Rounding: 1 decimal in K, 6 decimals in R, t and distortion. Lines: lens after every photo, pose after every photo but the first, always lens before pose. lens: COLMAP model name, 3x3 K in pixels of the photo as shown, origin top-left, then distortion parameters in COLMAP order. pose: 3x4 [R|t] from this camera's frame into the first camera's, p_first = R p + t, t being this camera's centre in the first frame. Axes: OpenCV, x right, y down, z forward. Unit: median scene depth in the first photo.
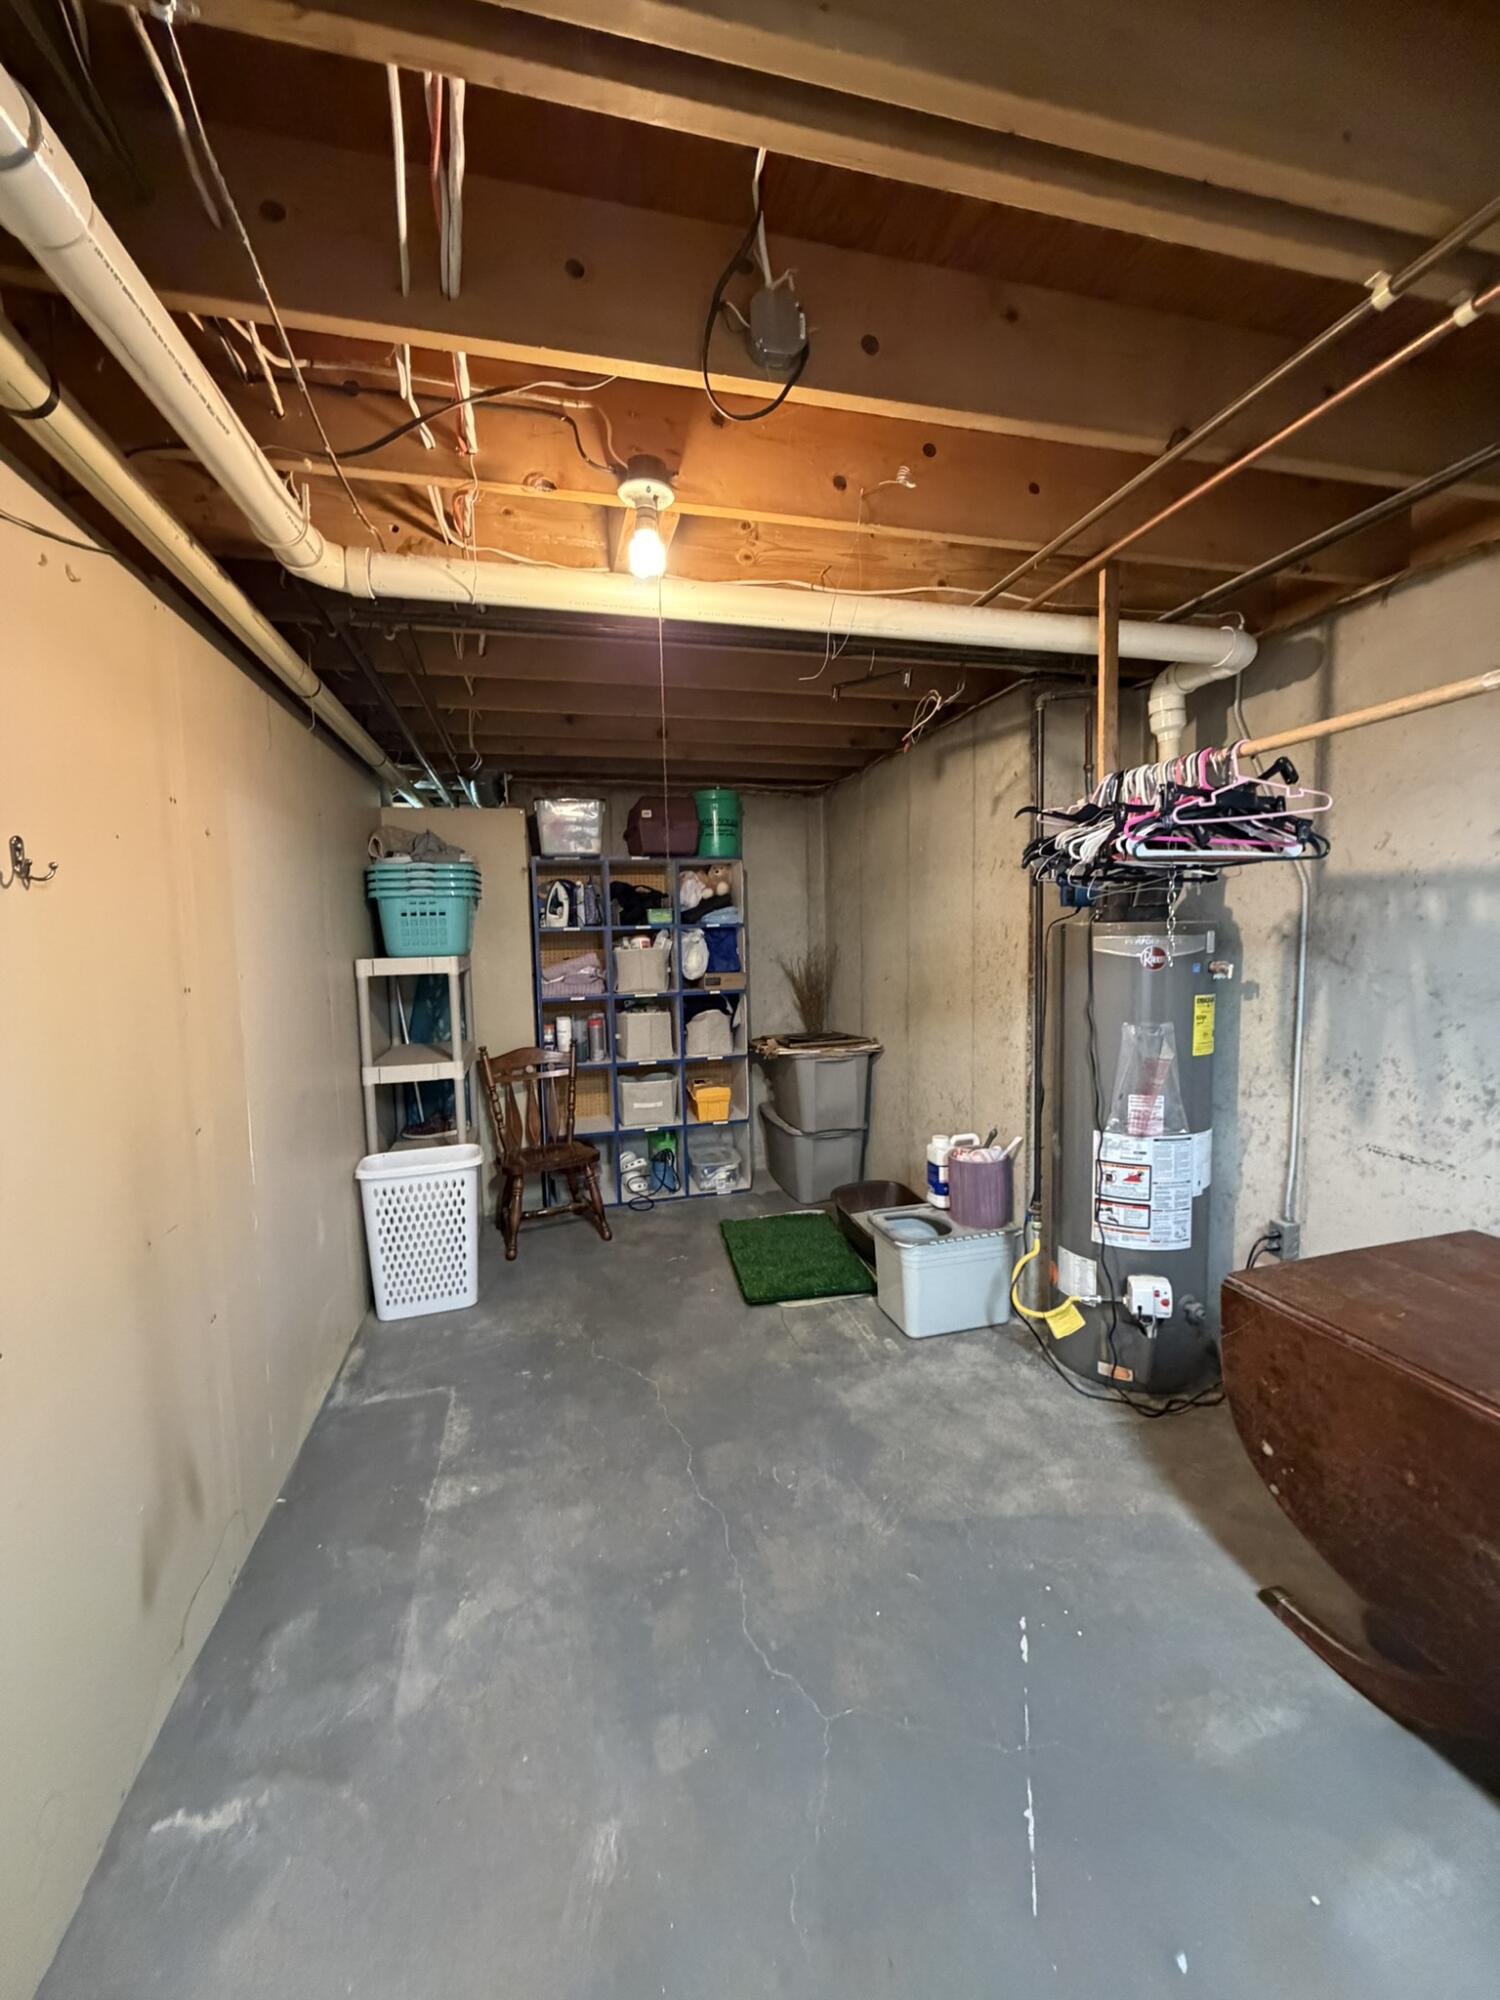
lens RADIAL K [[790.9, 0, 750.1], [0, 790.9, 998.0], [0, 0, 1]] dist [-0.000068, -0.000008]
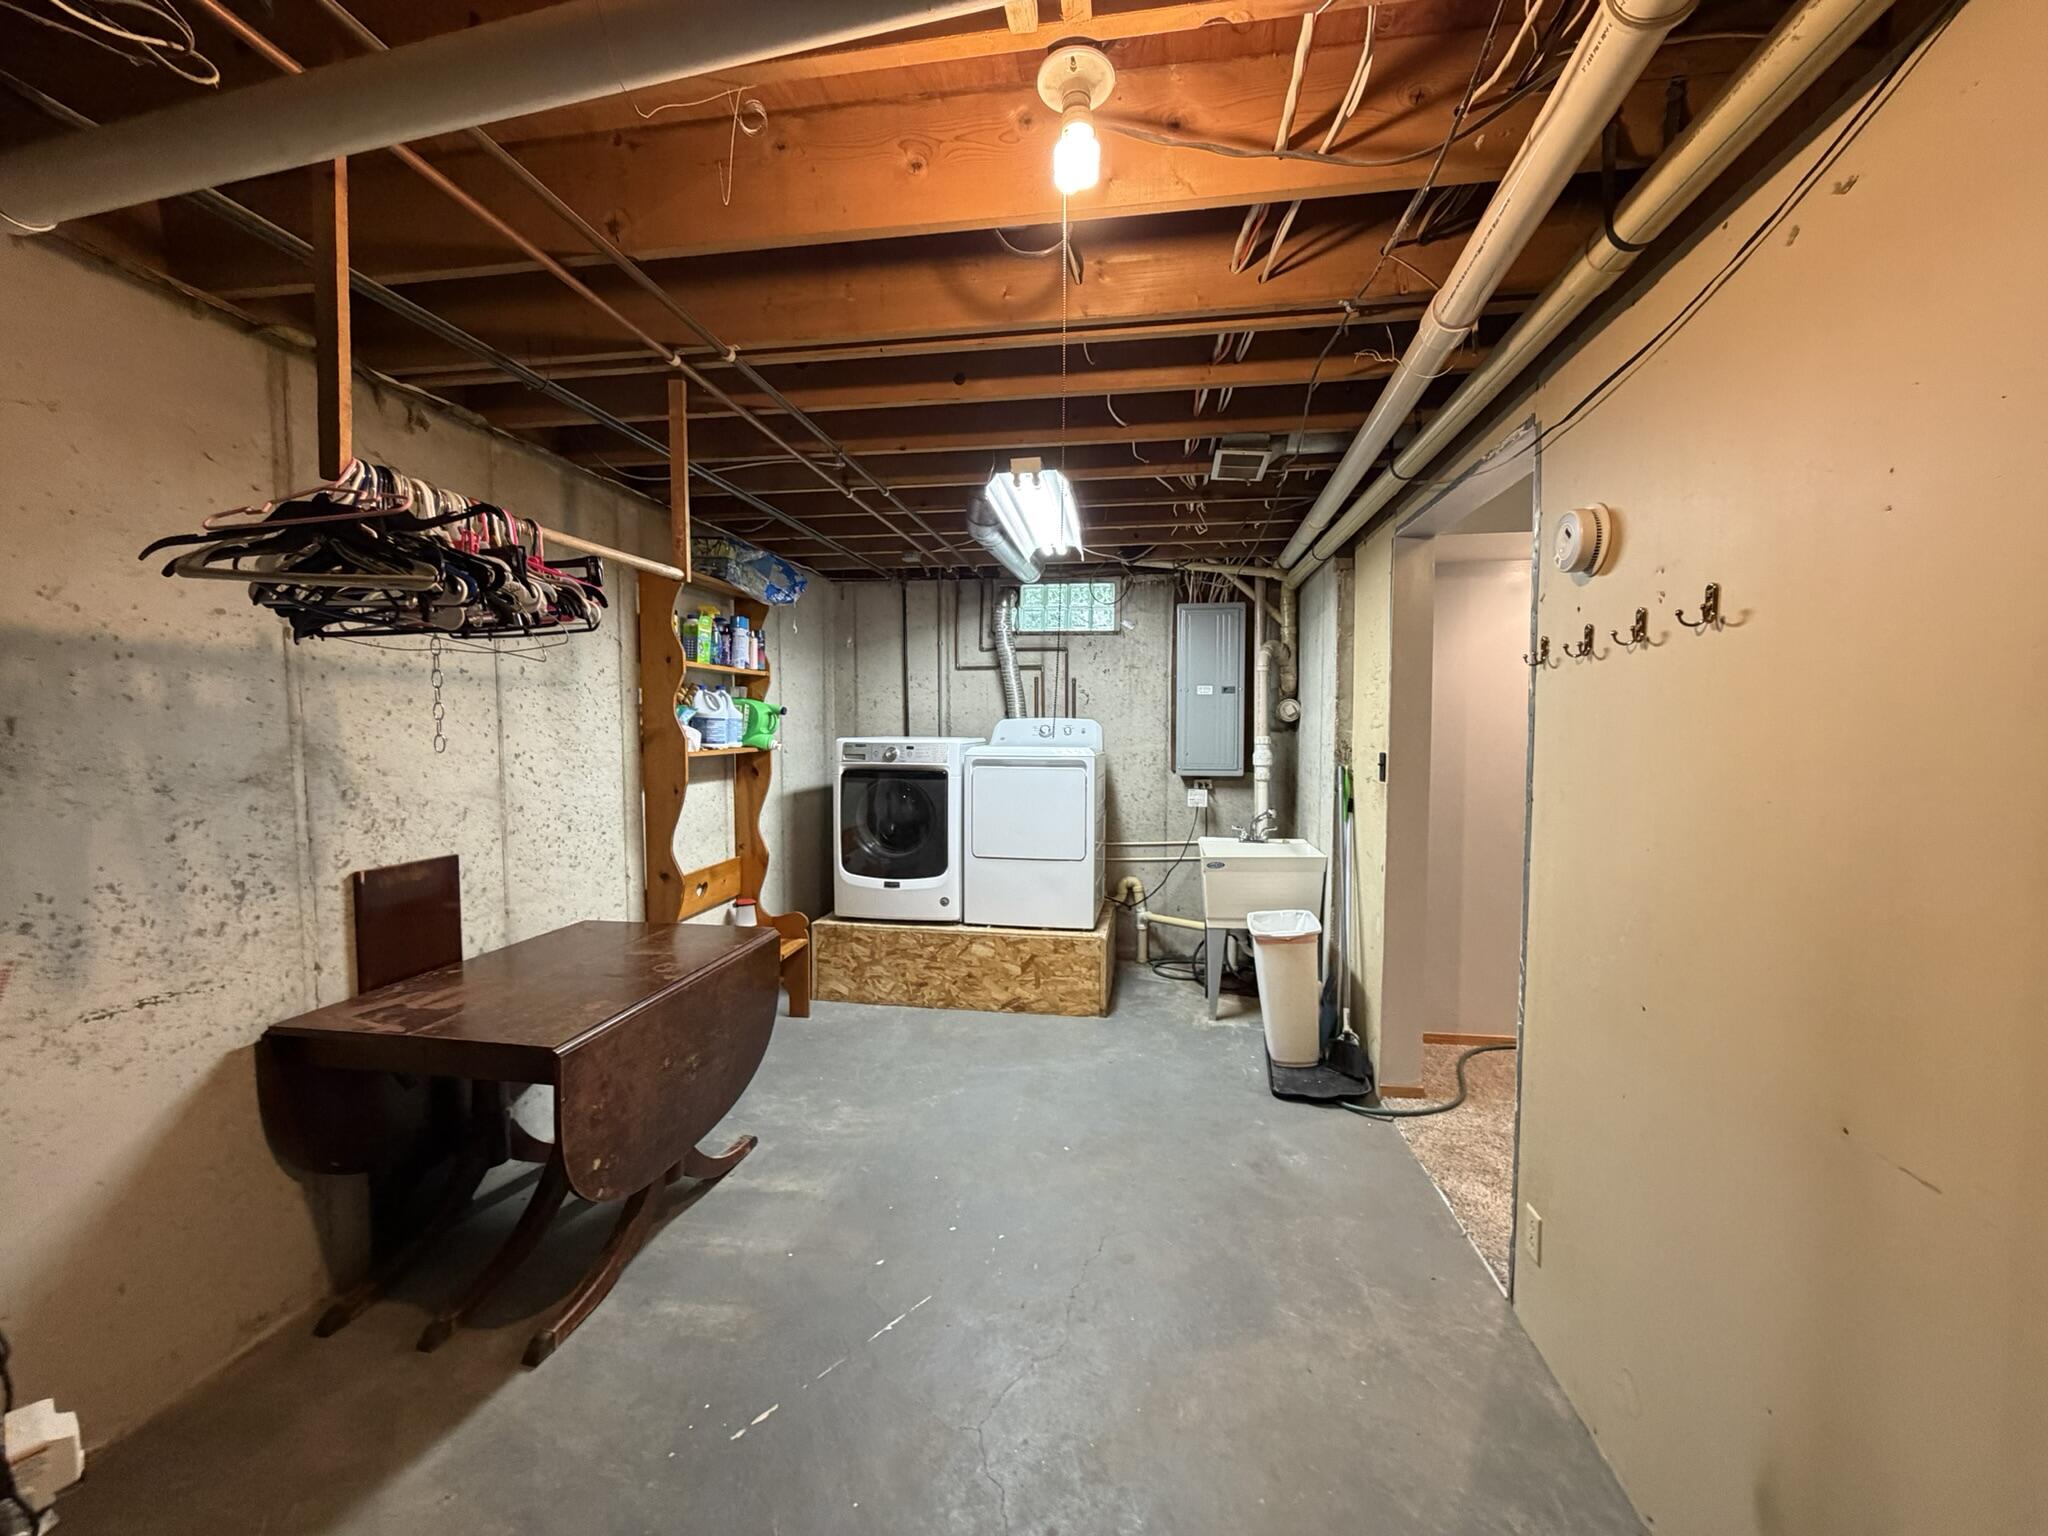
lens RADIAL K [[809.9, 0, 1026.8], [0, 809.9, 772.8], [0, 0, 1]] dist [-0.000068, -0.000008]
pose [[-0.917337, -0.003332, 0.398097, -0.307548], [0.050370, 0.990958, 0.124361, -0.083767], [-0.394912, 0.134133, -0.908875, 1.414712]]
